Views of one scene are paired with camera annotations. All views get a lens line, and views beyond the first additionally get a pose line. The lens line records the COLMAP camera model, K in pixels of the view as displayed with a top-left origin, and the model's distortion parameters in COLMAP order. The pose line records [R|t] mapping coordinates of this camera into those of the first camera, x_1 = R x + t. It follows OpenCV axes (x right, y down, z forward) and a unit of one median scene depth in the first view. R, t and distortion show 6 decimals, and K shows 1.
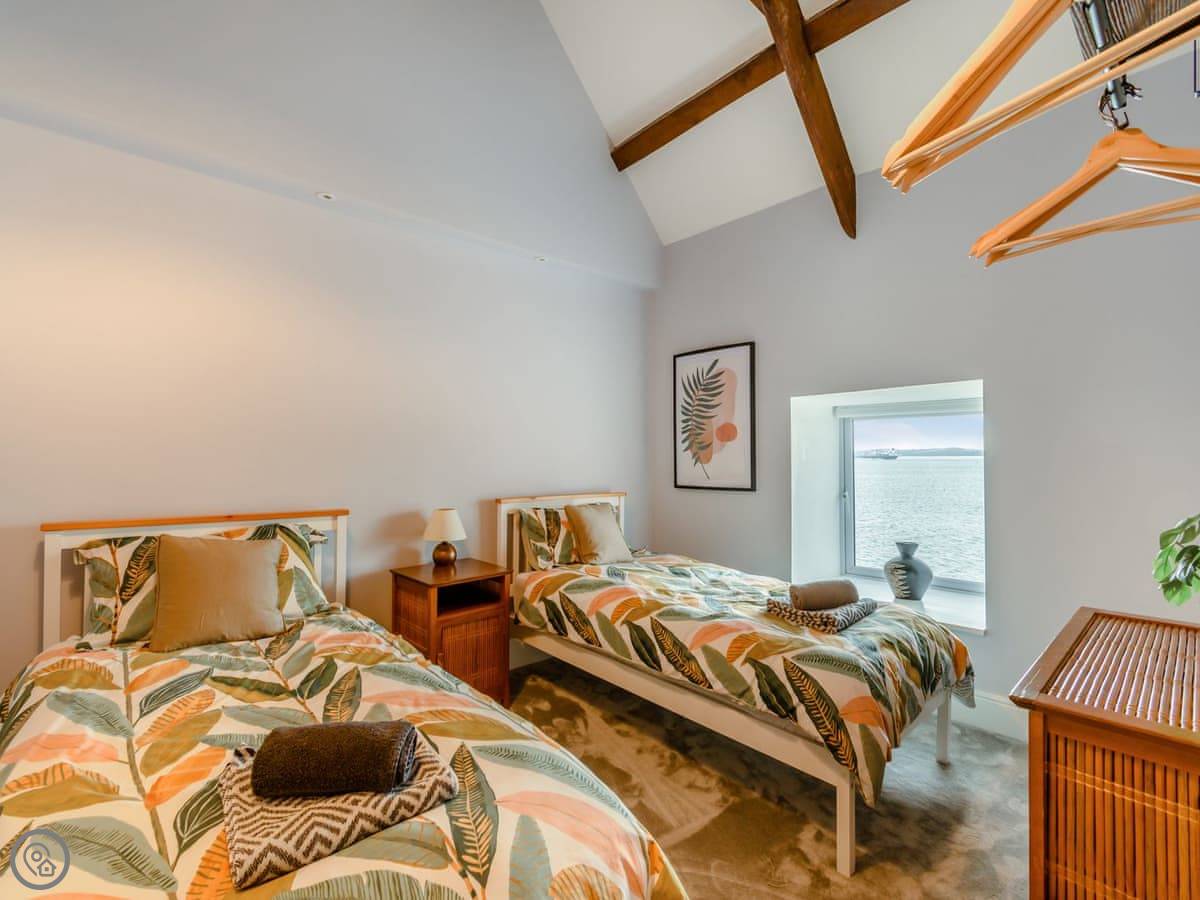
lens RADIAL K [[549.5, 0, 593.4], [0, 549.5, 446.2], [0, 0, 1]] dist [0.003627, -0.001626]
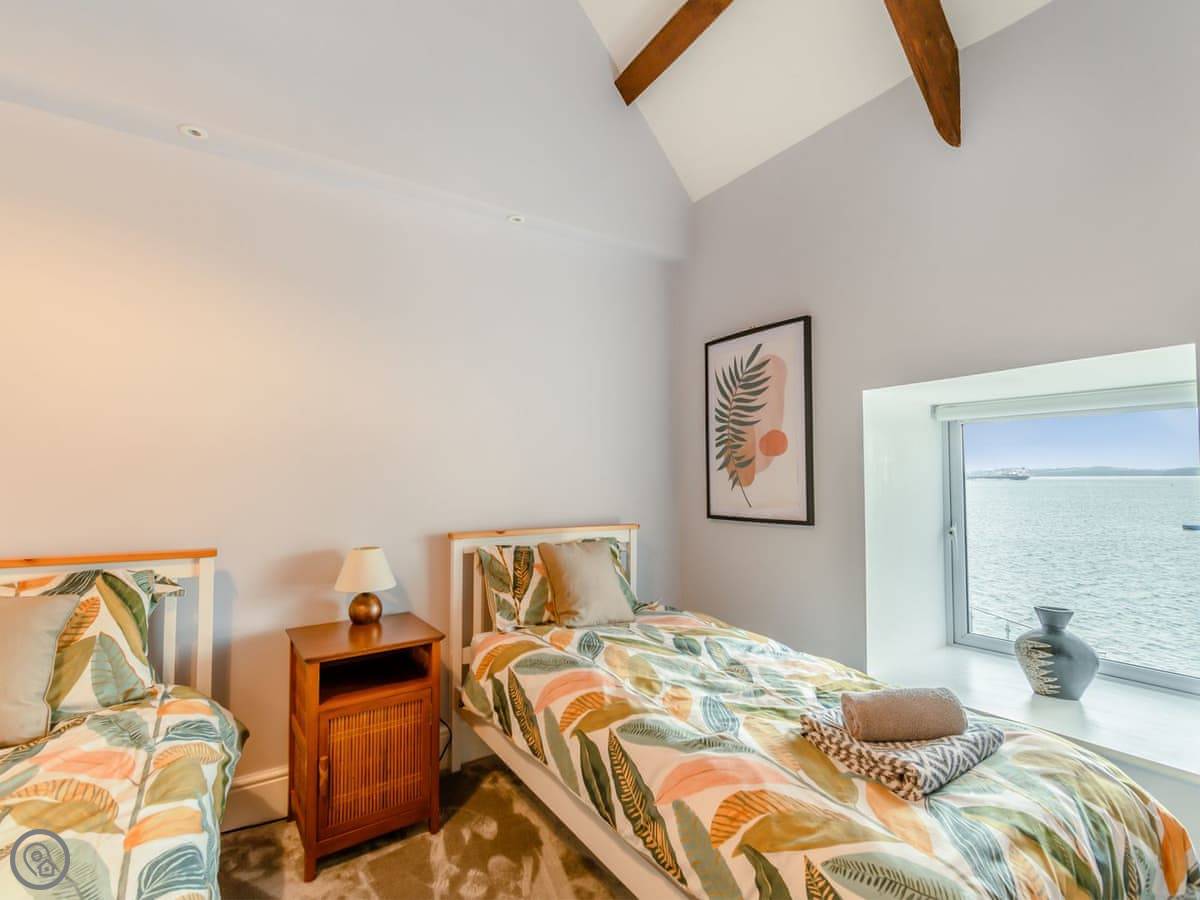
lens RADIAL K [[549.5, 0, 605.4], [0, 549.5, 460.4], [0, 0, 1]] dist [0.003627, -0.001626]
pose [[0.988802, -0.006878, -0.149075, 0.163096], [0.004982, 0.999902, -0.013090, 0.007168], [0.149150, 0.012201, 0.988739, 0.309325]]
